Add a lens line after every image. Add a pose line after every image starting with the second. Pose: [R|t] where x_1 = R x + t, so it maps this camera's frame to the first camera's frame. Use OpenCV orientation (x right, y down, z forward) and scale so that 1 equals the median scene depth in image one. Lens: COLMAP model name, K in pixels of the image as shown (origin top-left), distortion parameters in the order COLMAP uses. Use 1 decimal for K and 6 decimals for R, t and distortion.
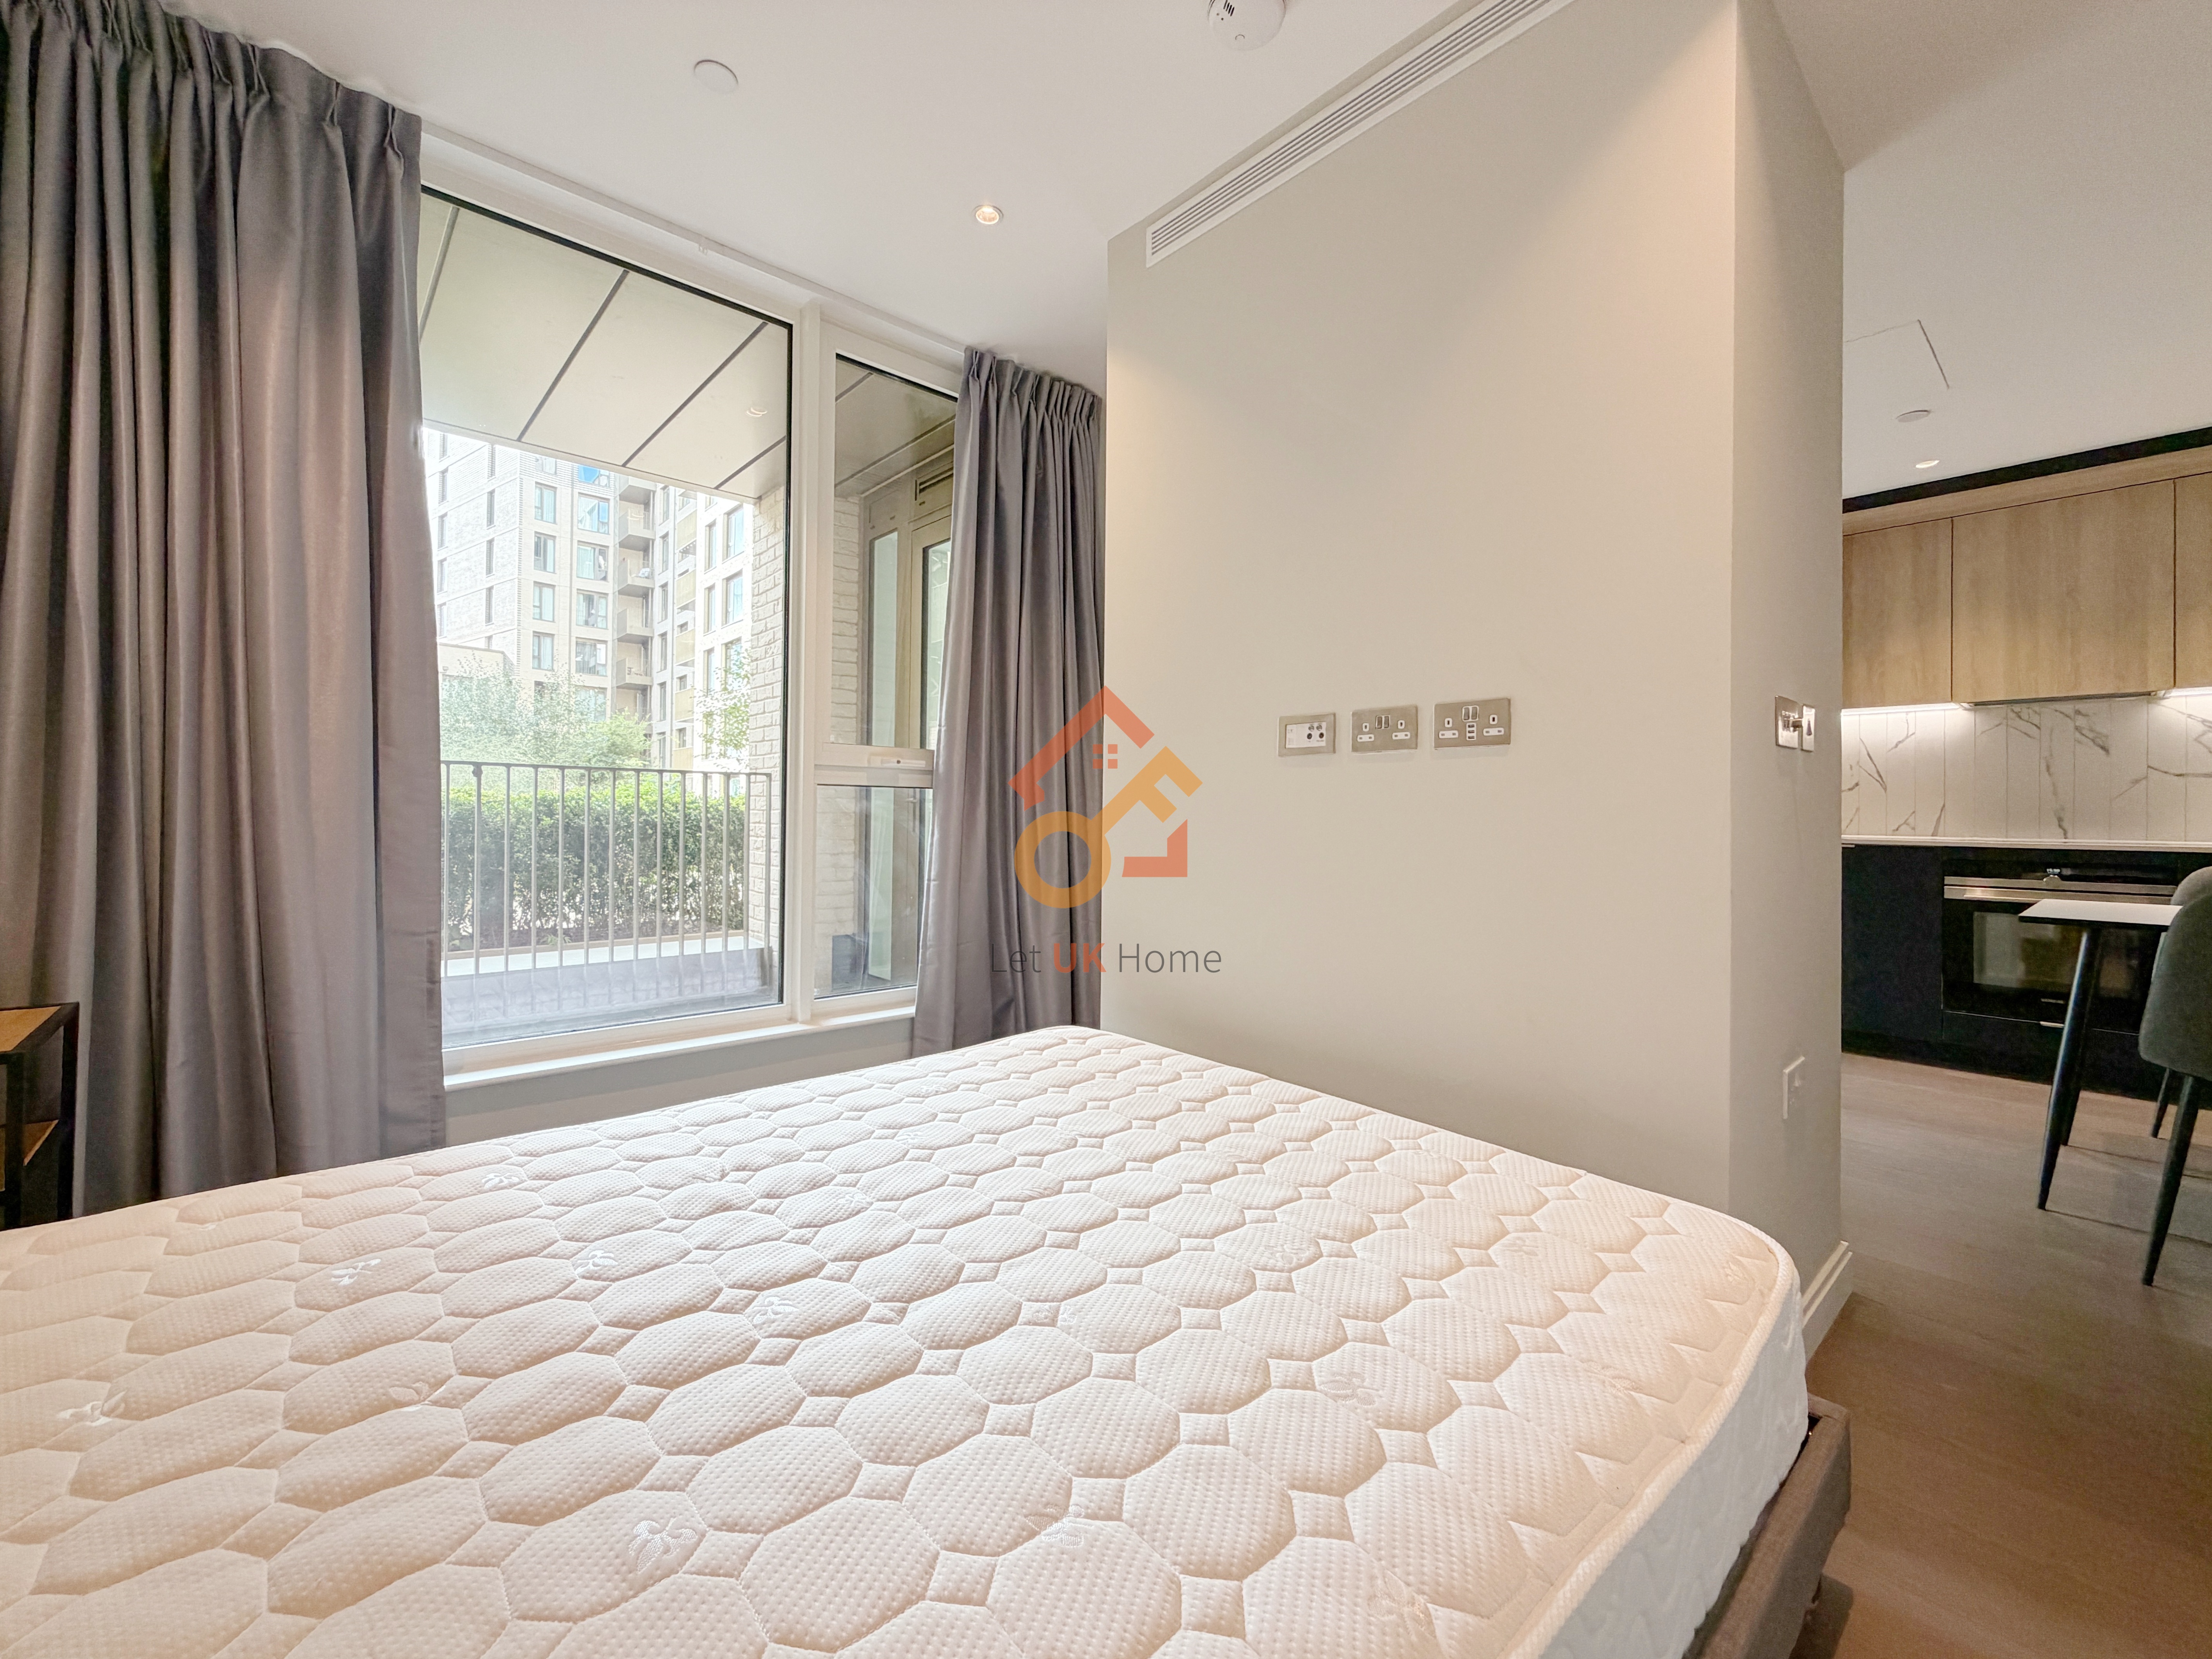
lens RADIAL K [[914.9, 0, 1109.9], [0, 914.9, 807.9], [0, 0, 1]] dist [0.009285, -0.000098]
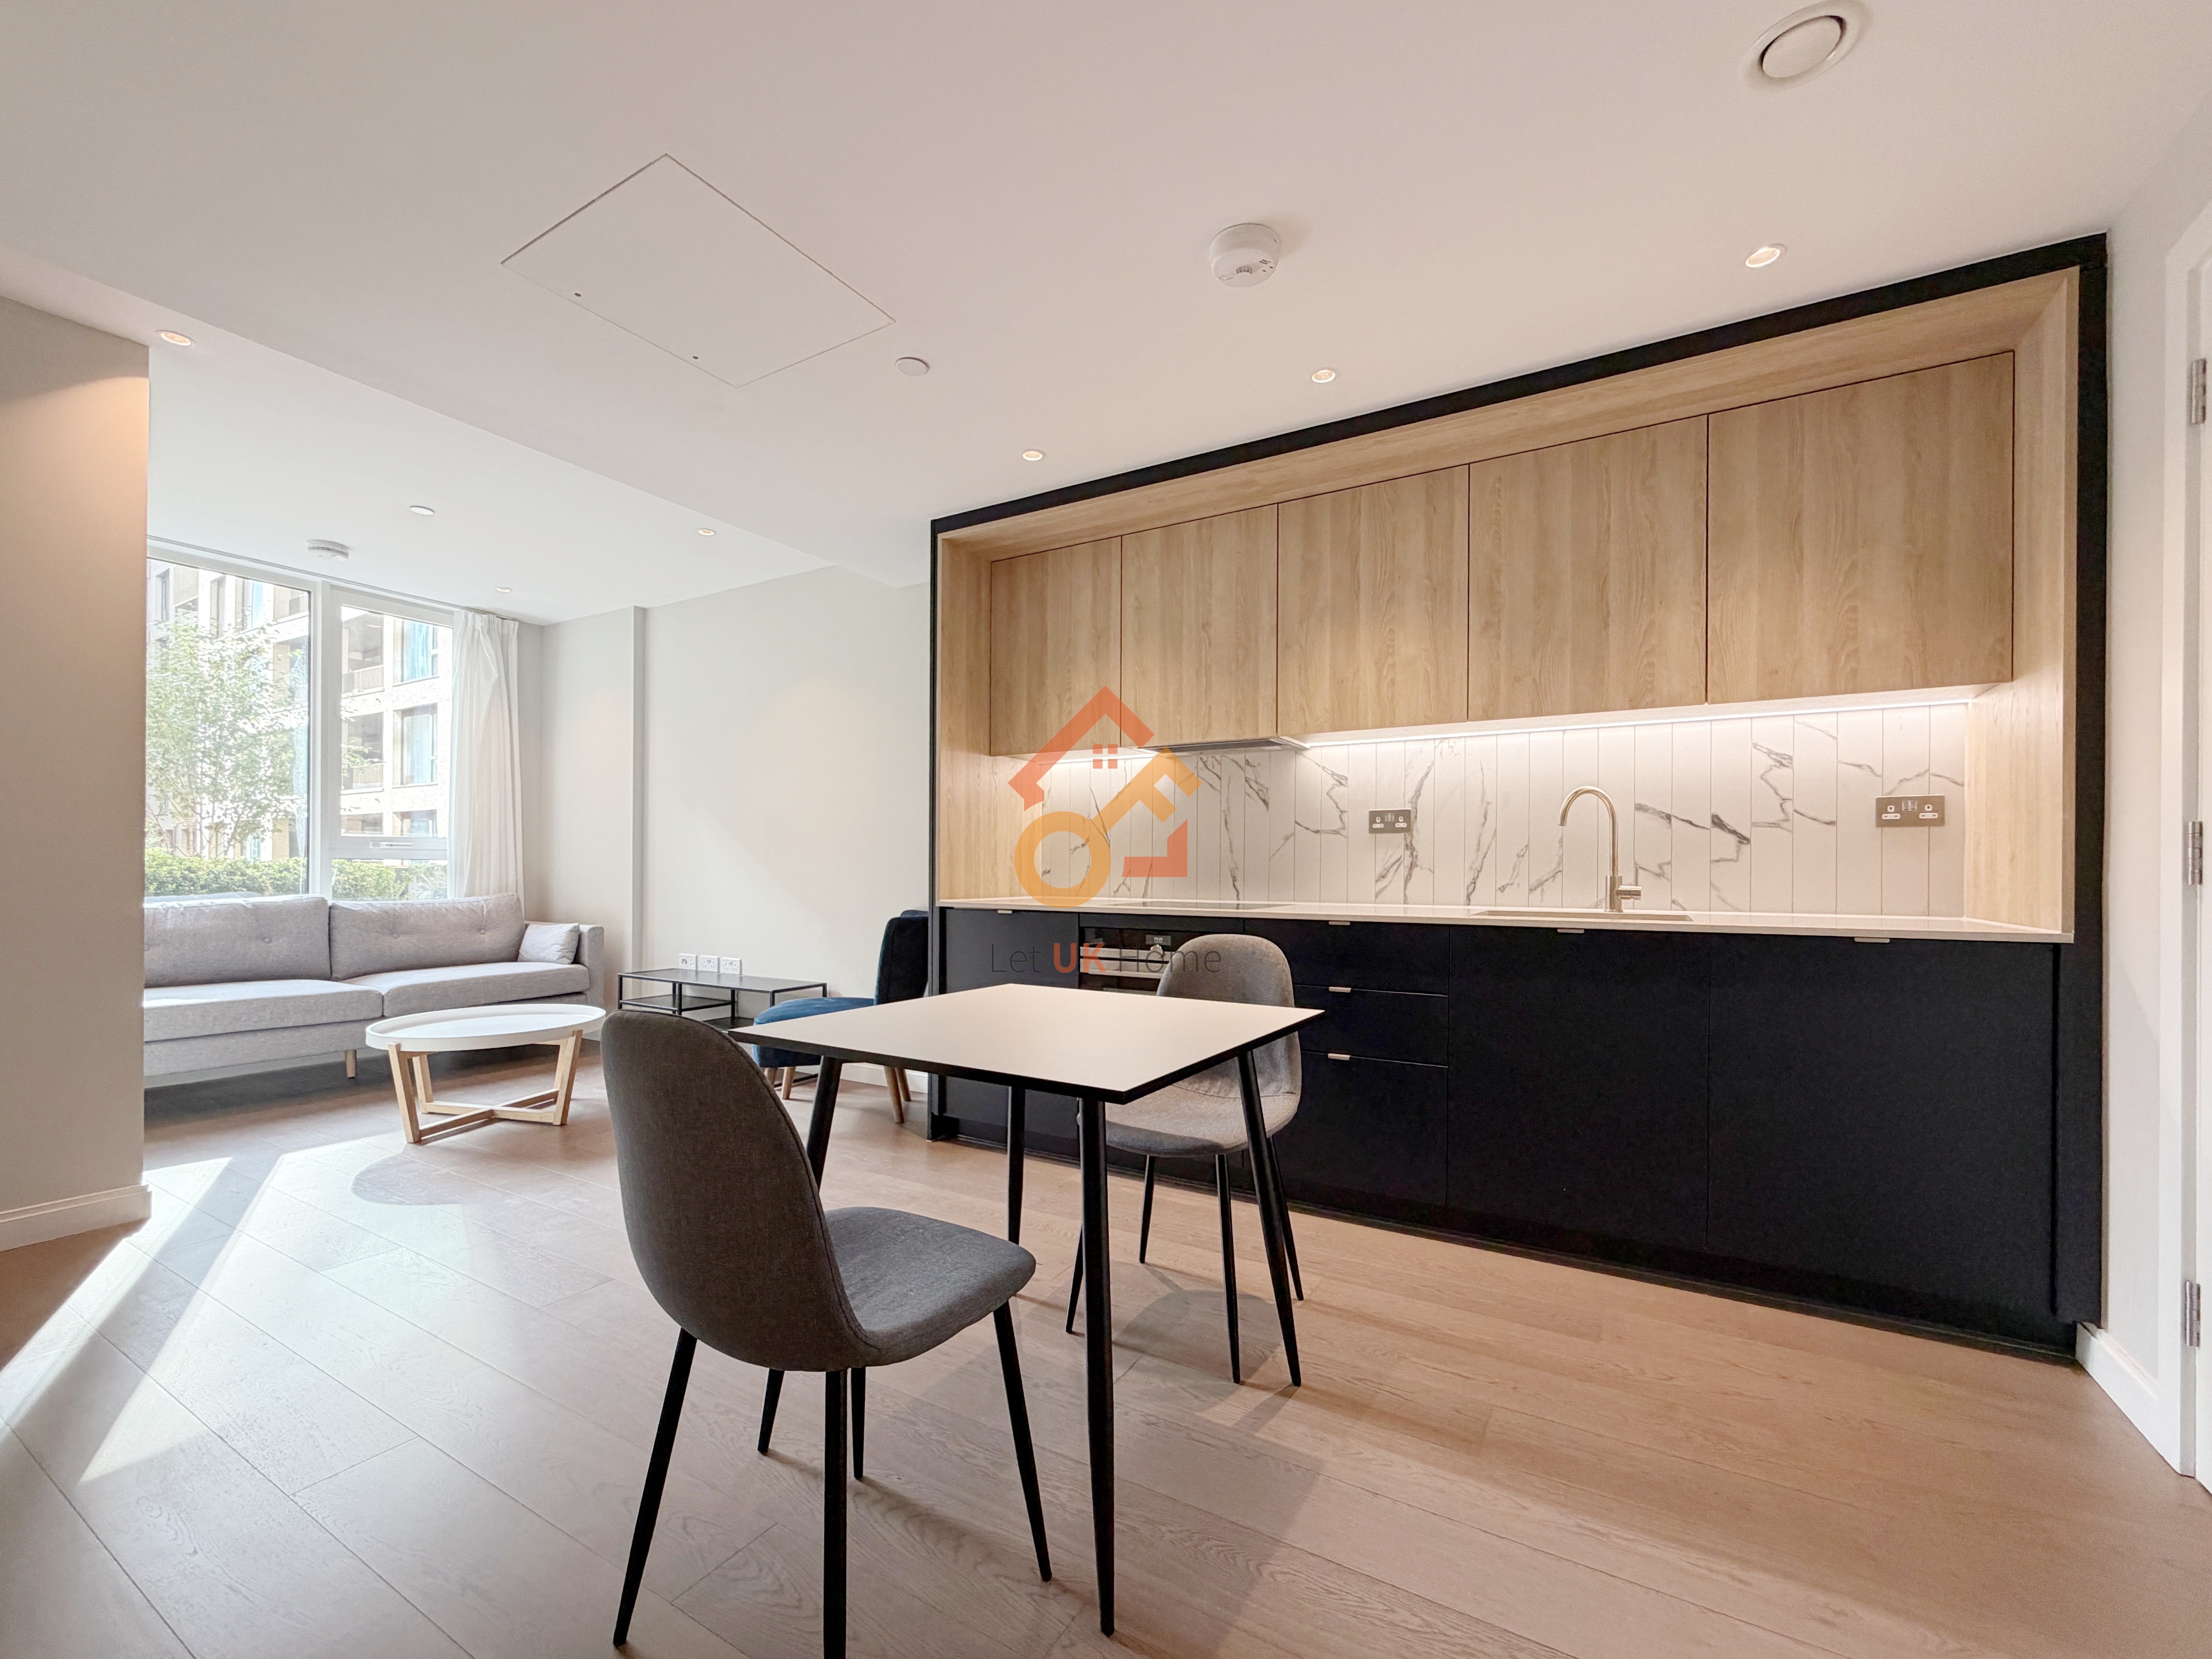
lens RADIAL K [[920.1, 0, 1114.5], [0, 920.1, 874.1], [0, 0, 1]] dist [0.001059, -0.000323]
pose [[0.954152, -0.005490, 0.299272, 0.647777], [0.001473, 0.999906, 0.013647, -0.005063], [-0.299319, -0.012581, 0.954070, 0.164862]]
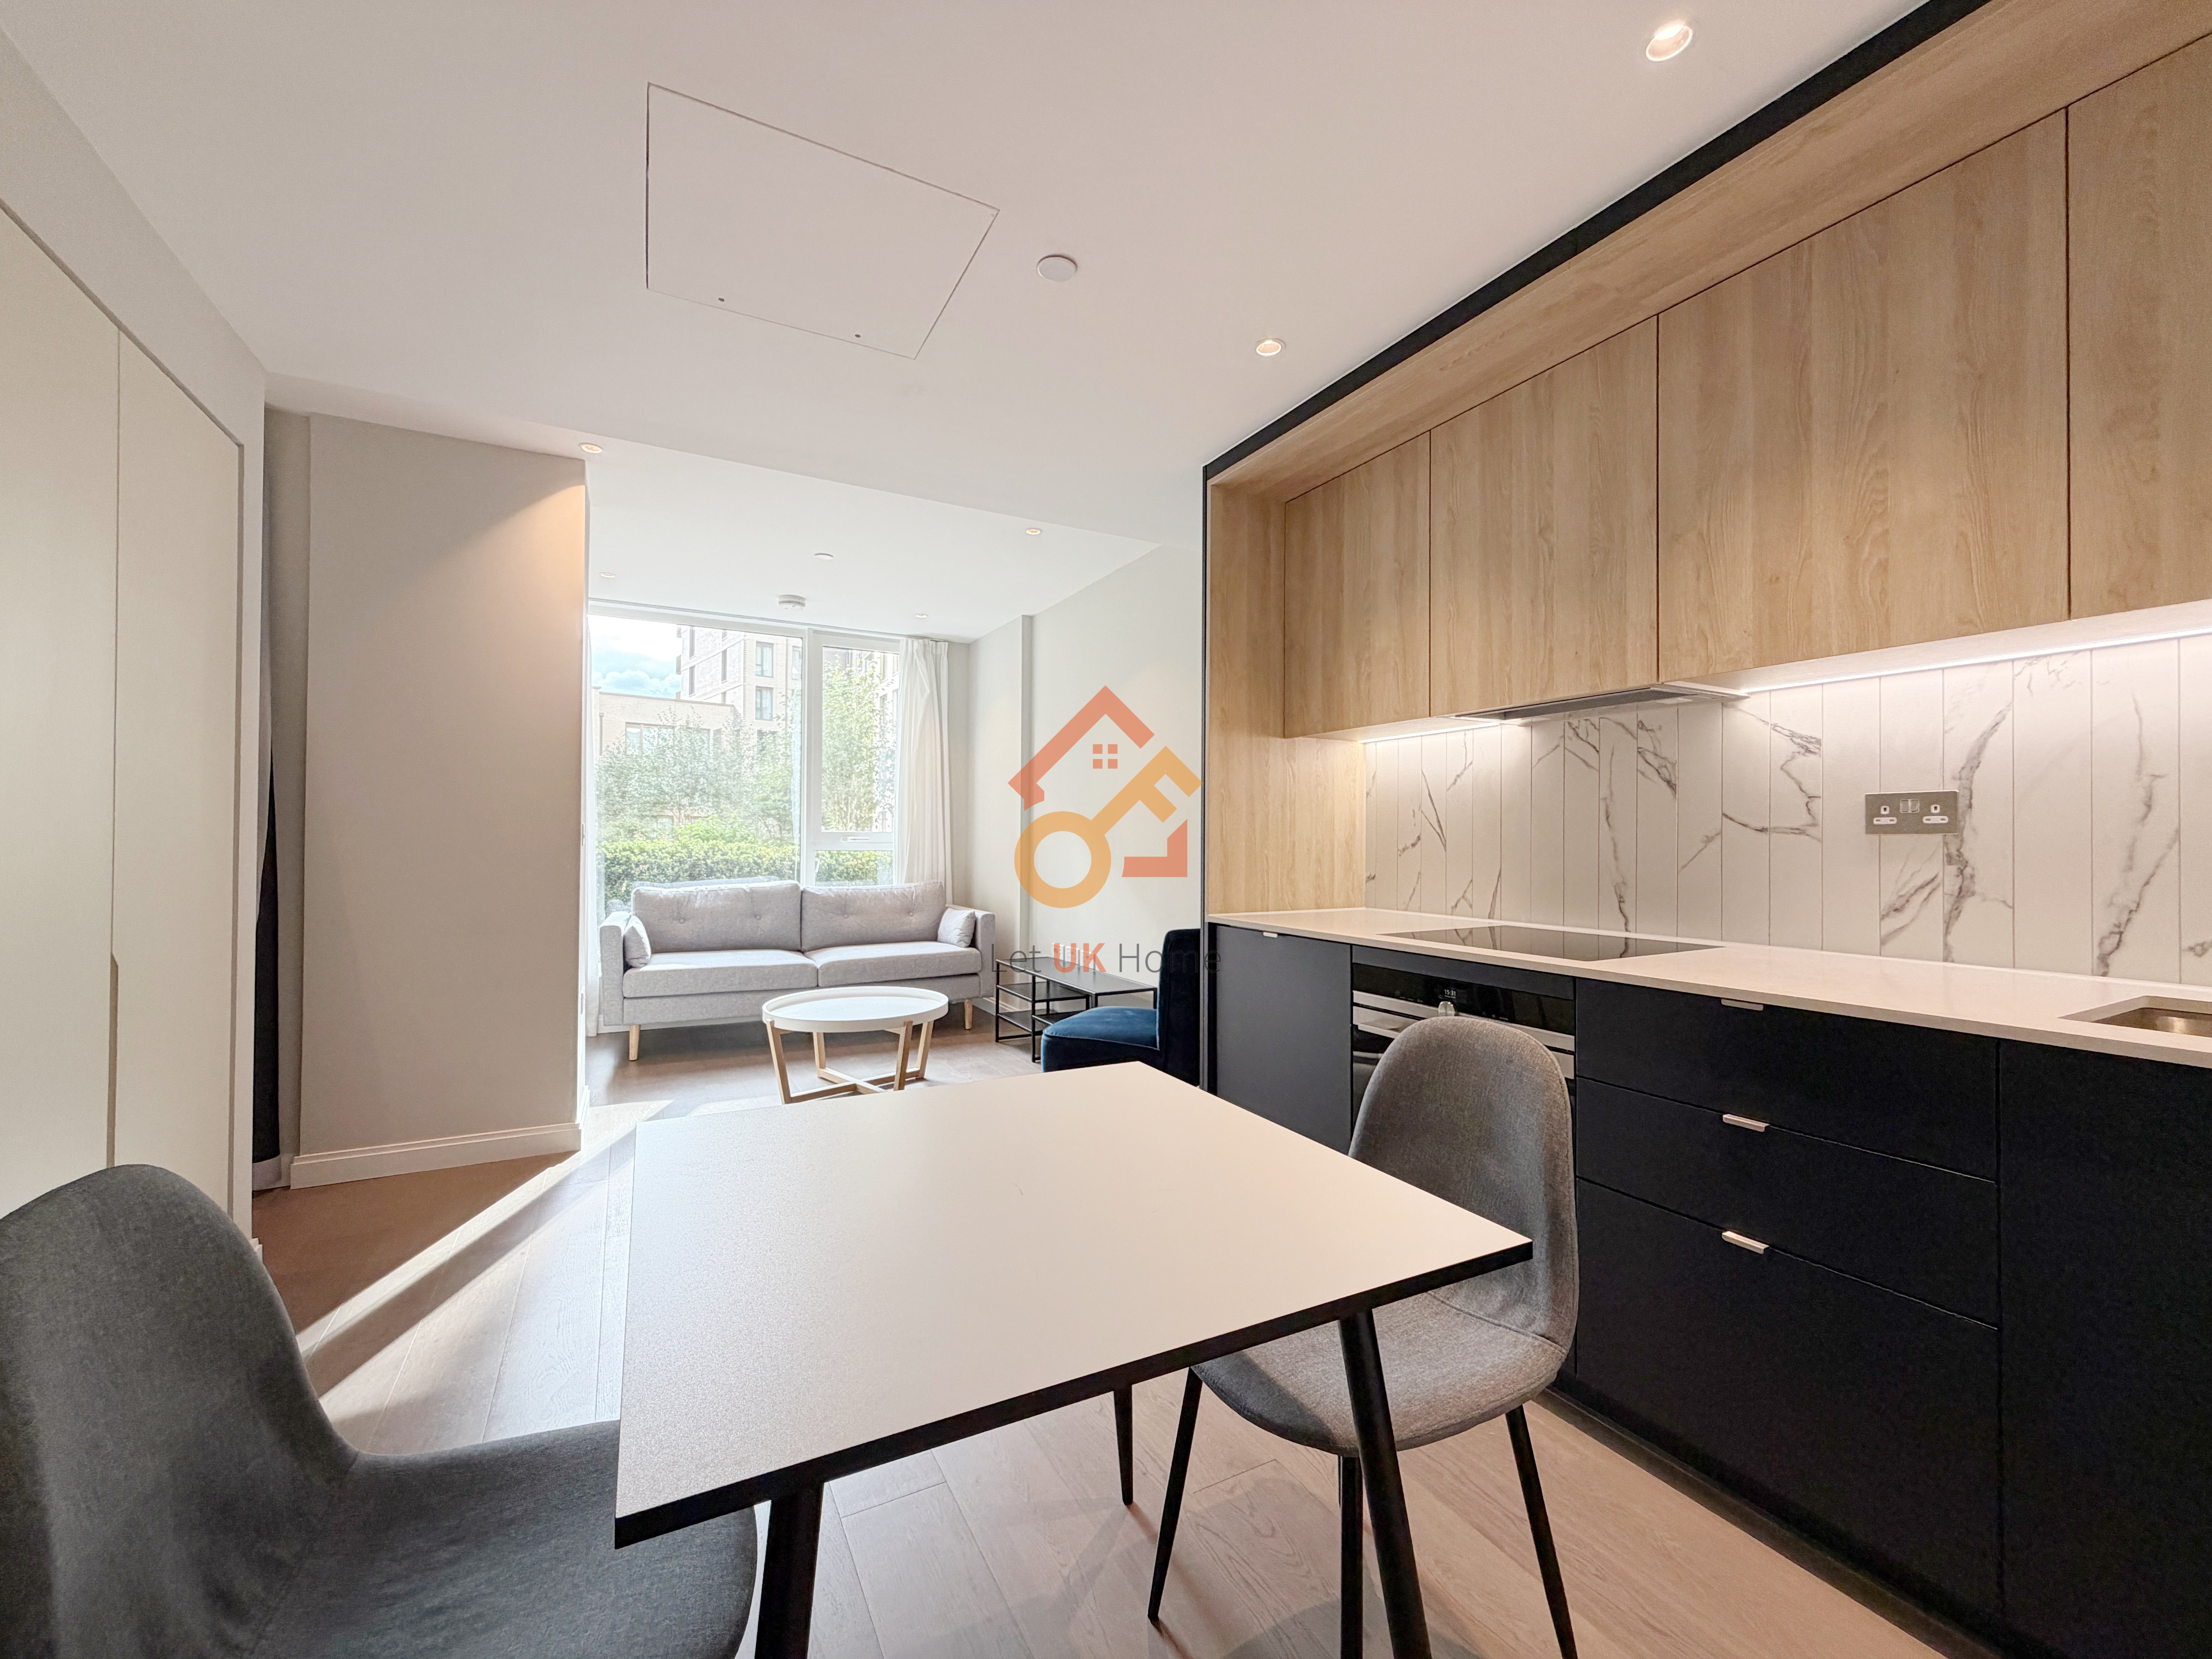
lens RADIAL K [[894.2, 0, 1102.4], [0, 894.2, 837.8], [0, 0, 1]] dist [0.002517, 0.000332]
pose [[0.969292, -0.005315, -0.245856, 0.848799], [0.005740, 0.999983, 0.001013, -0.031708], [0.245846, -0.002393, 0.969306, 0.339019]]
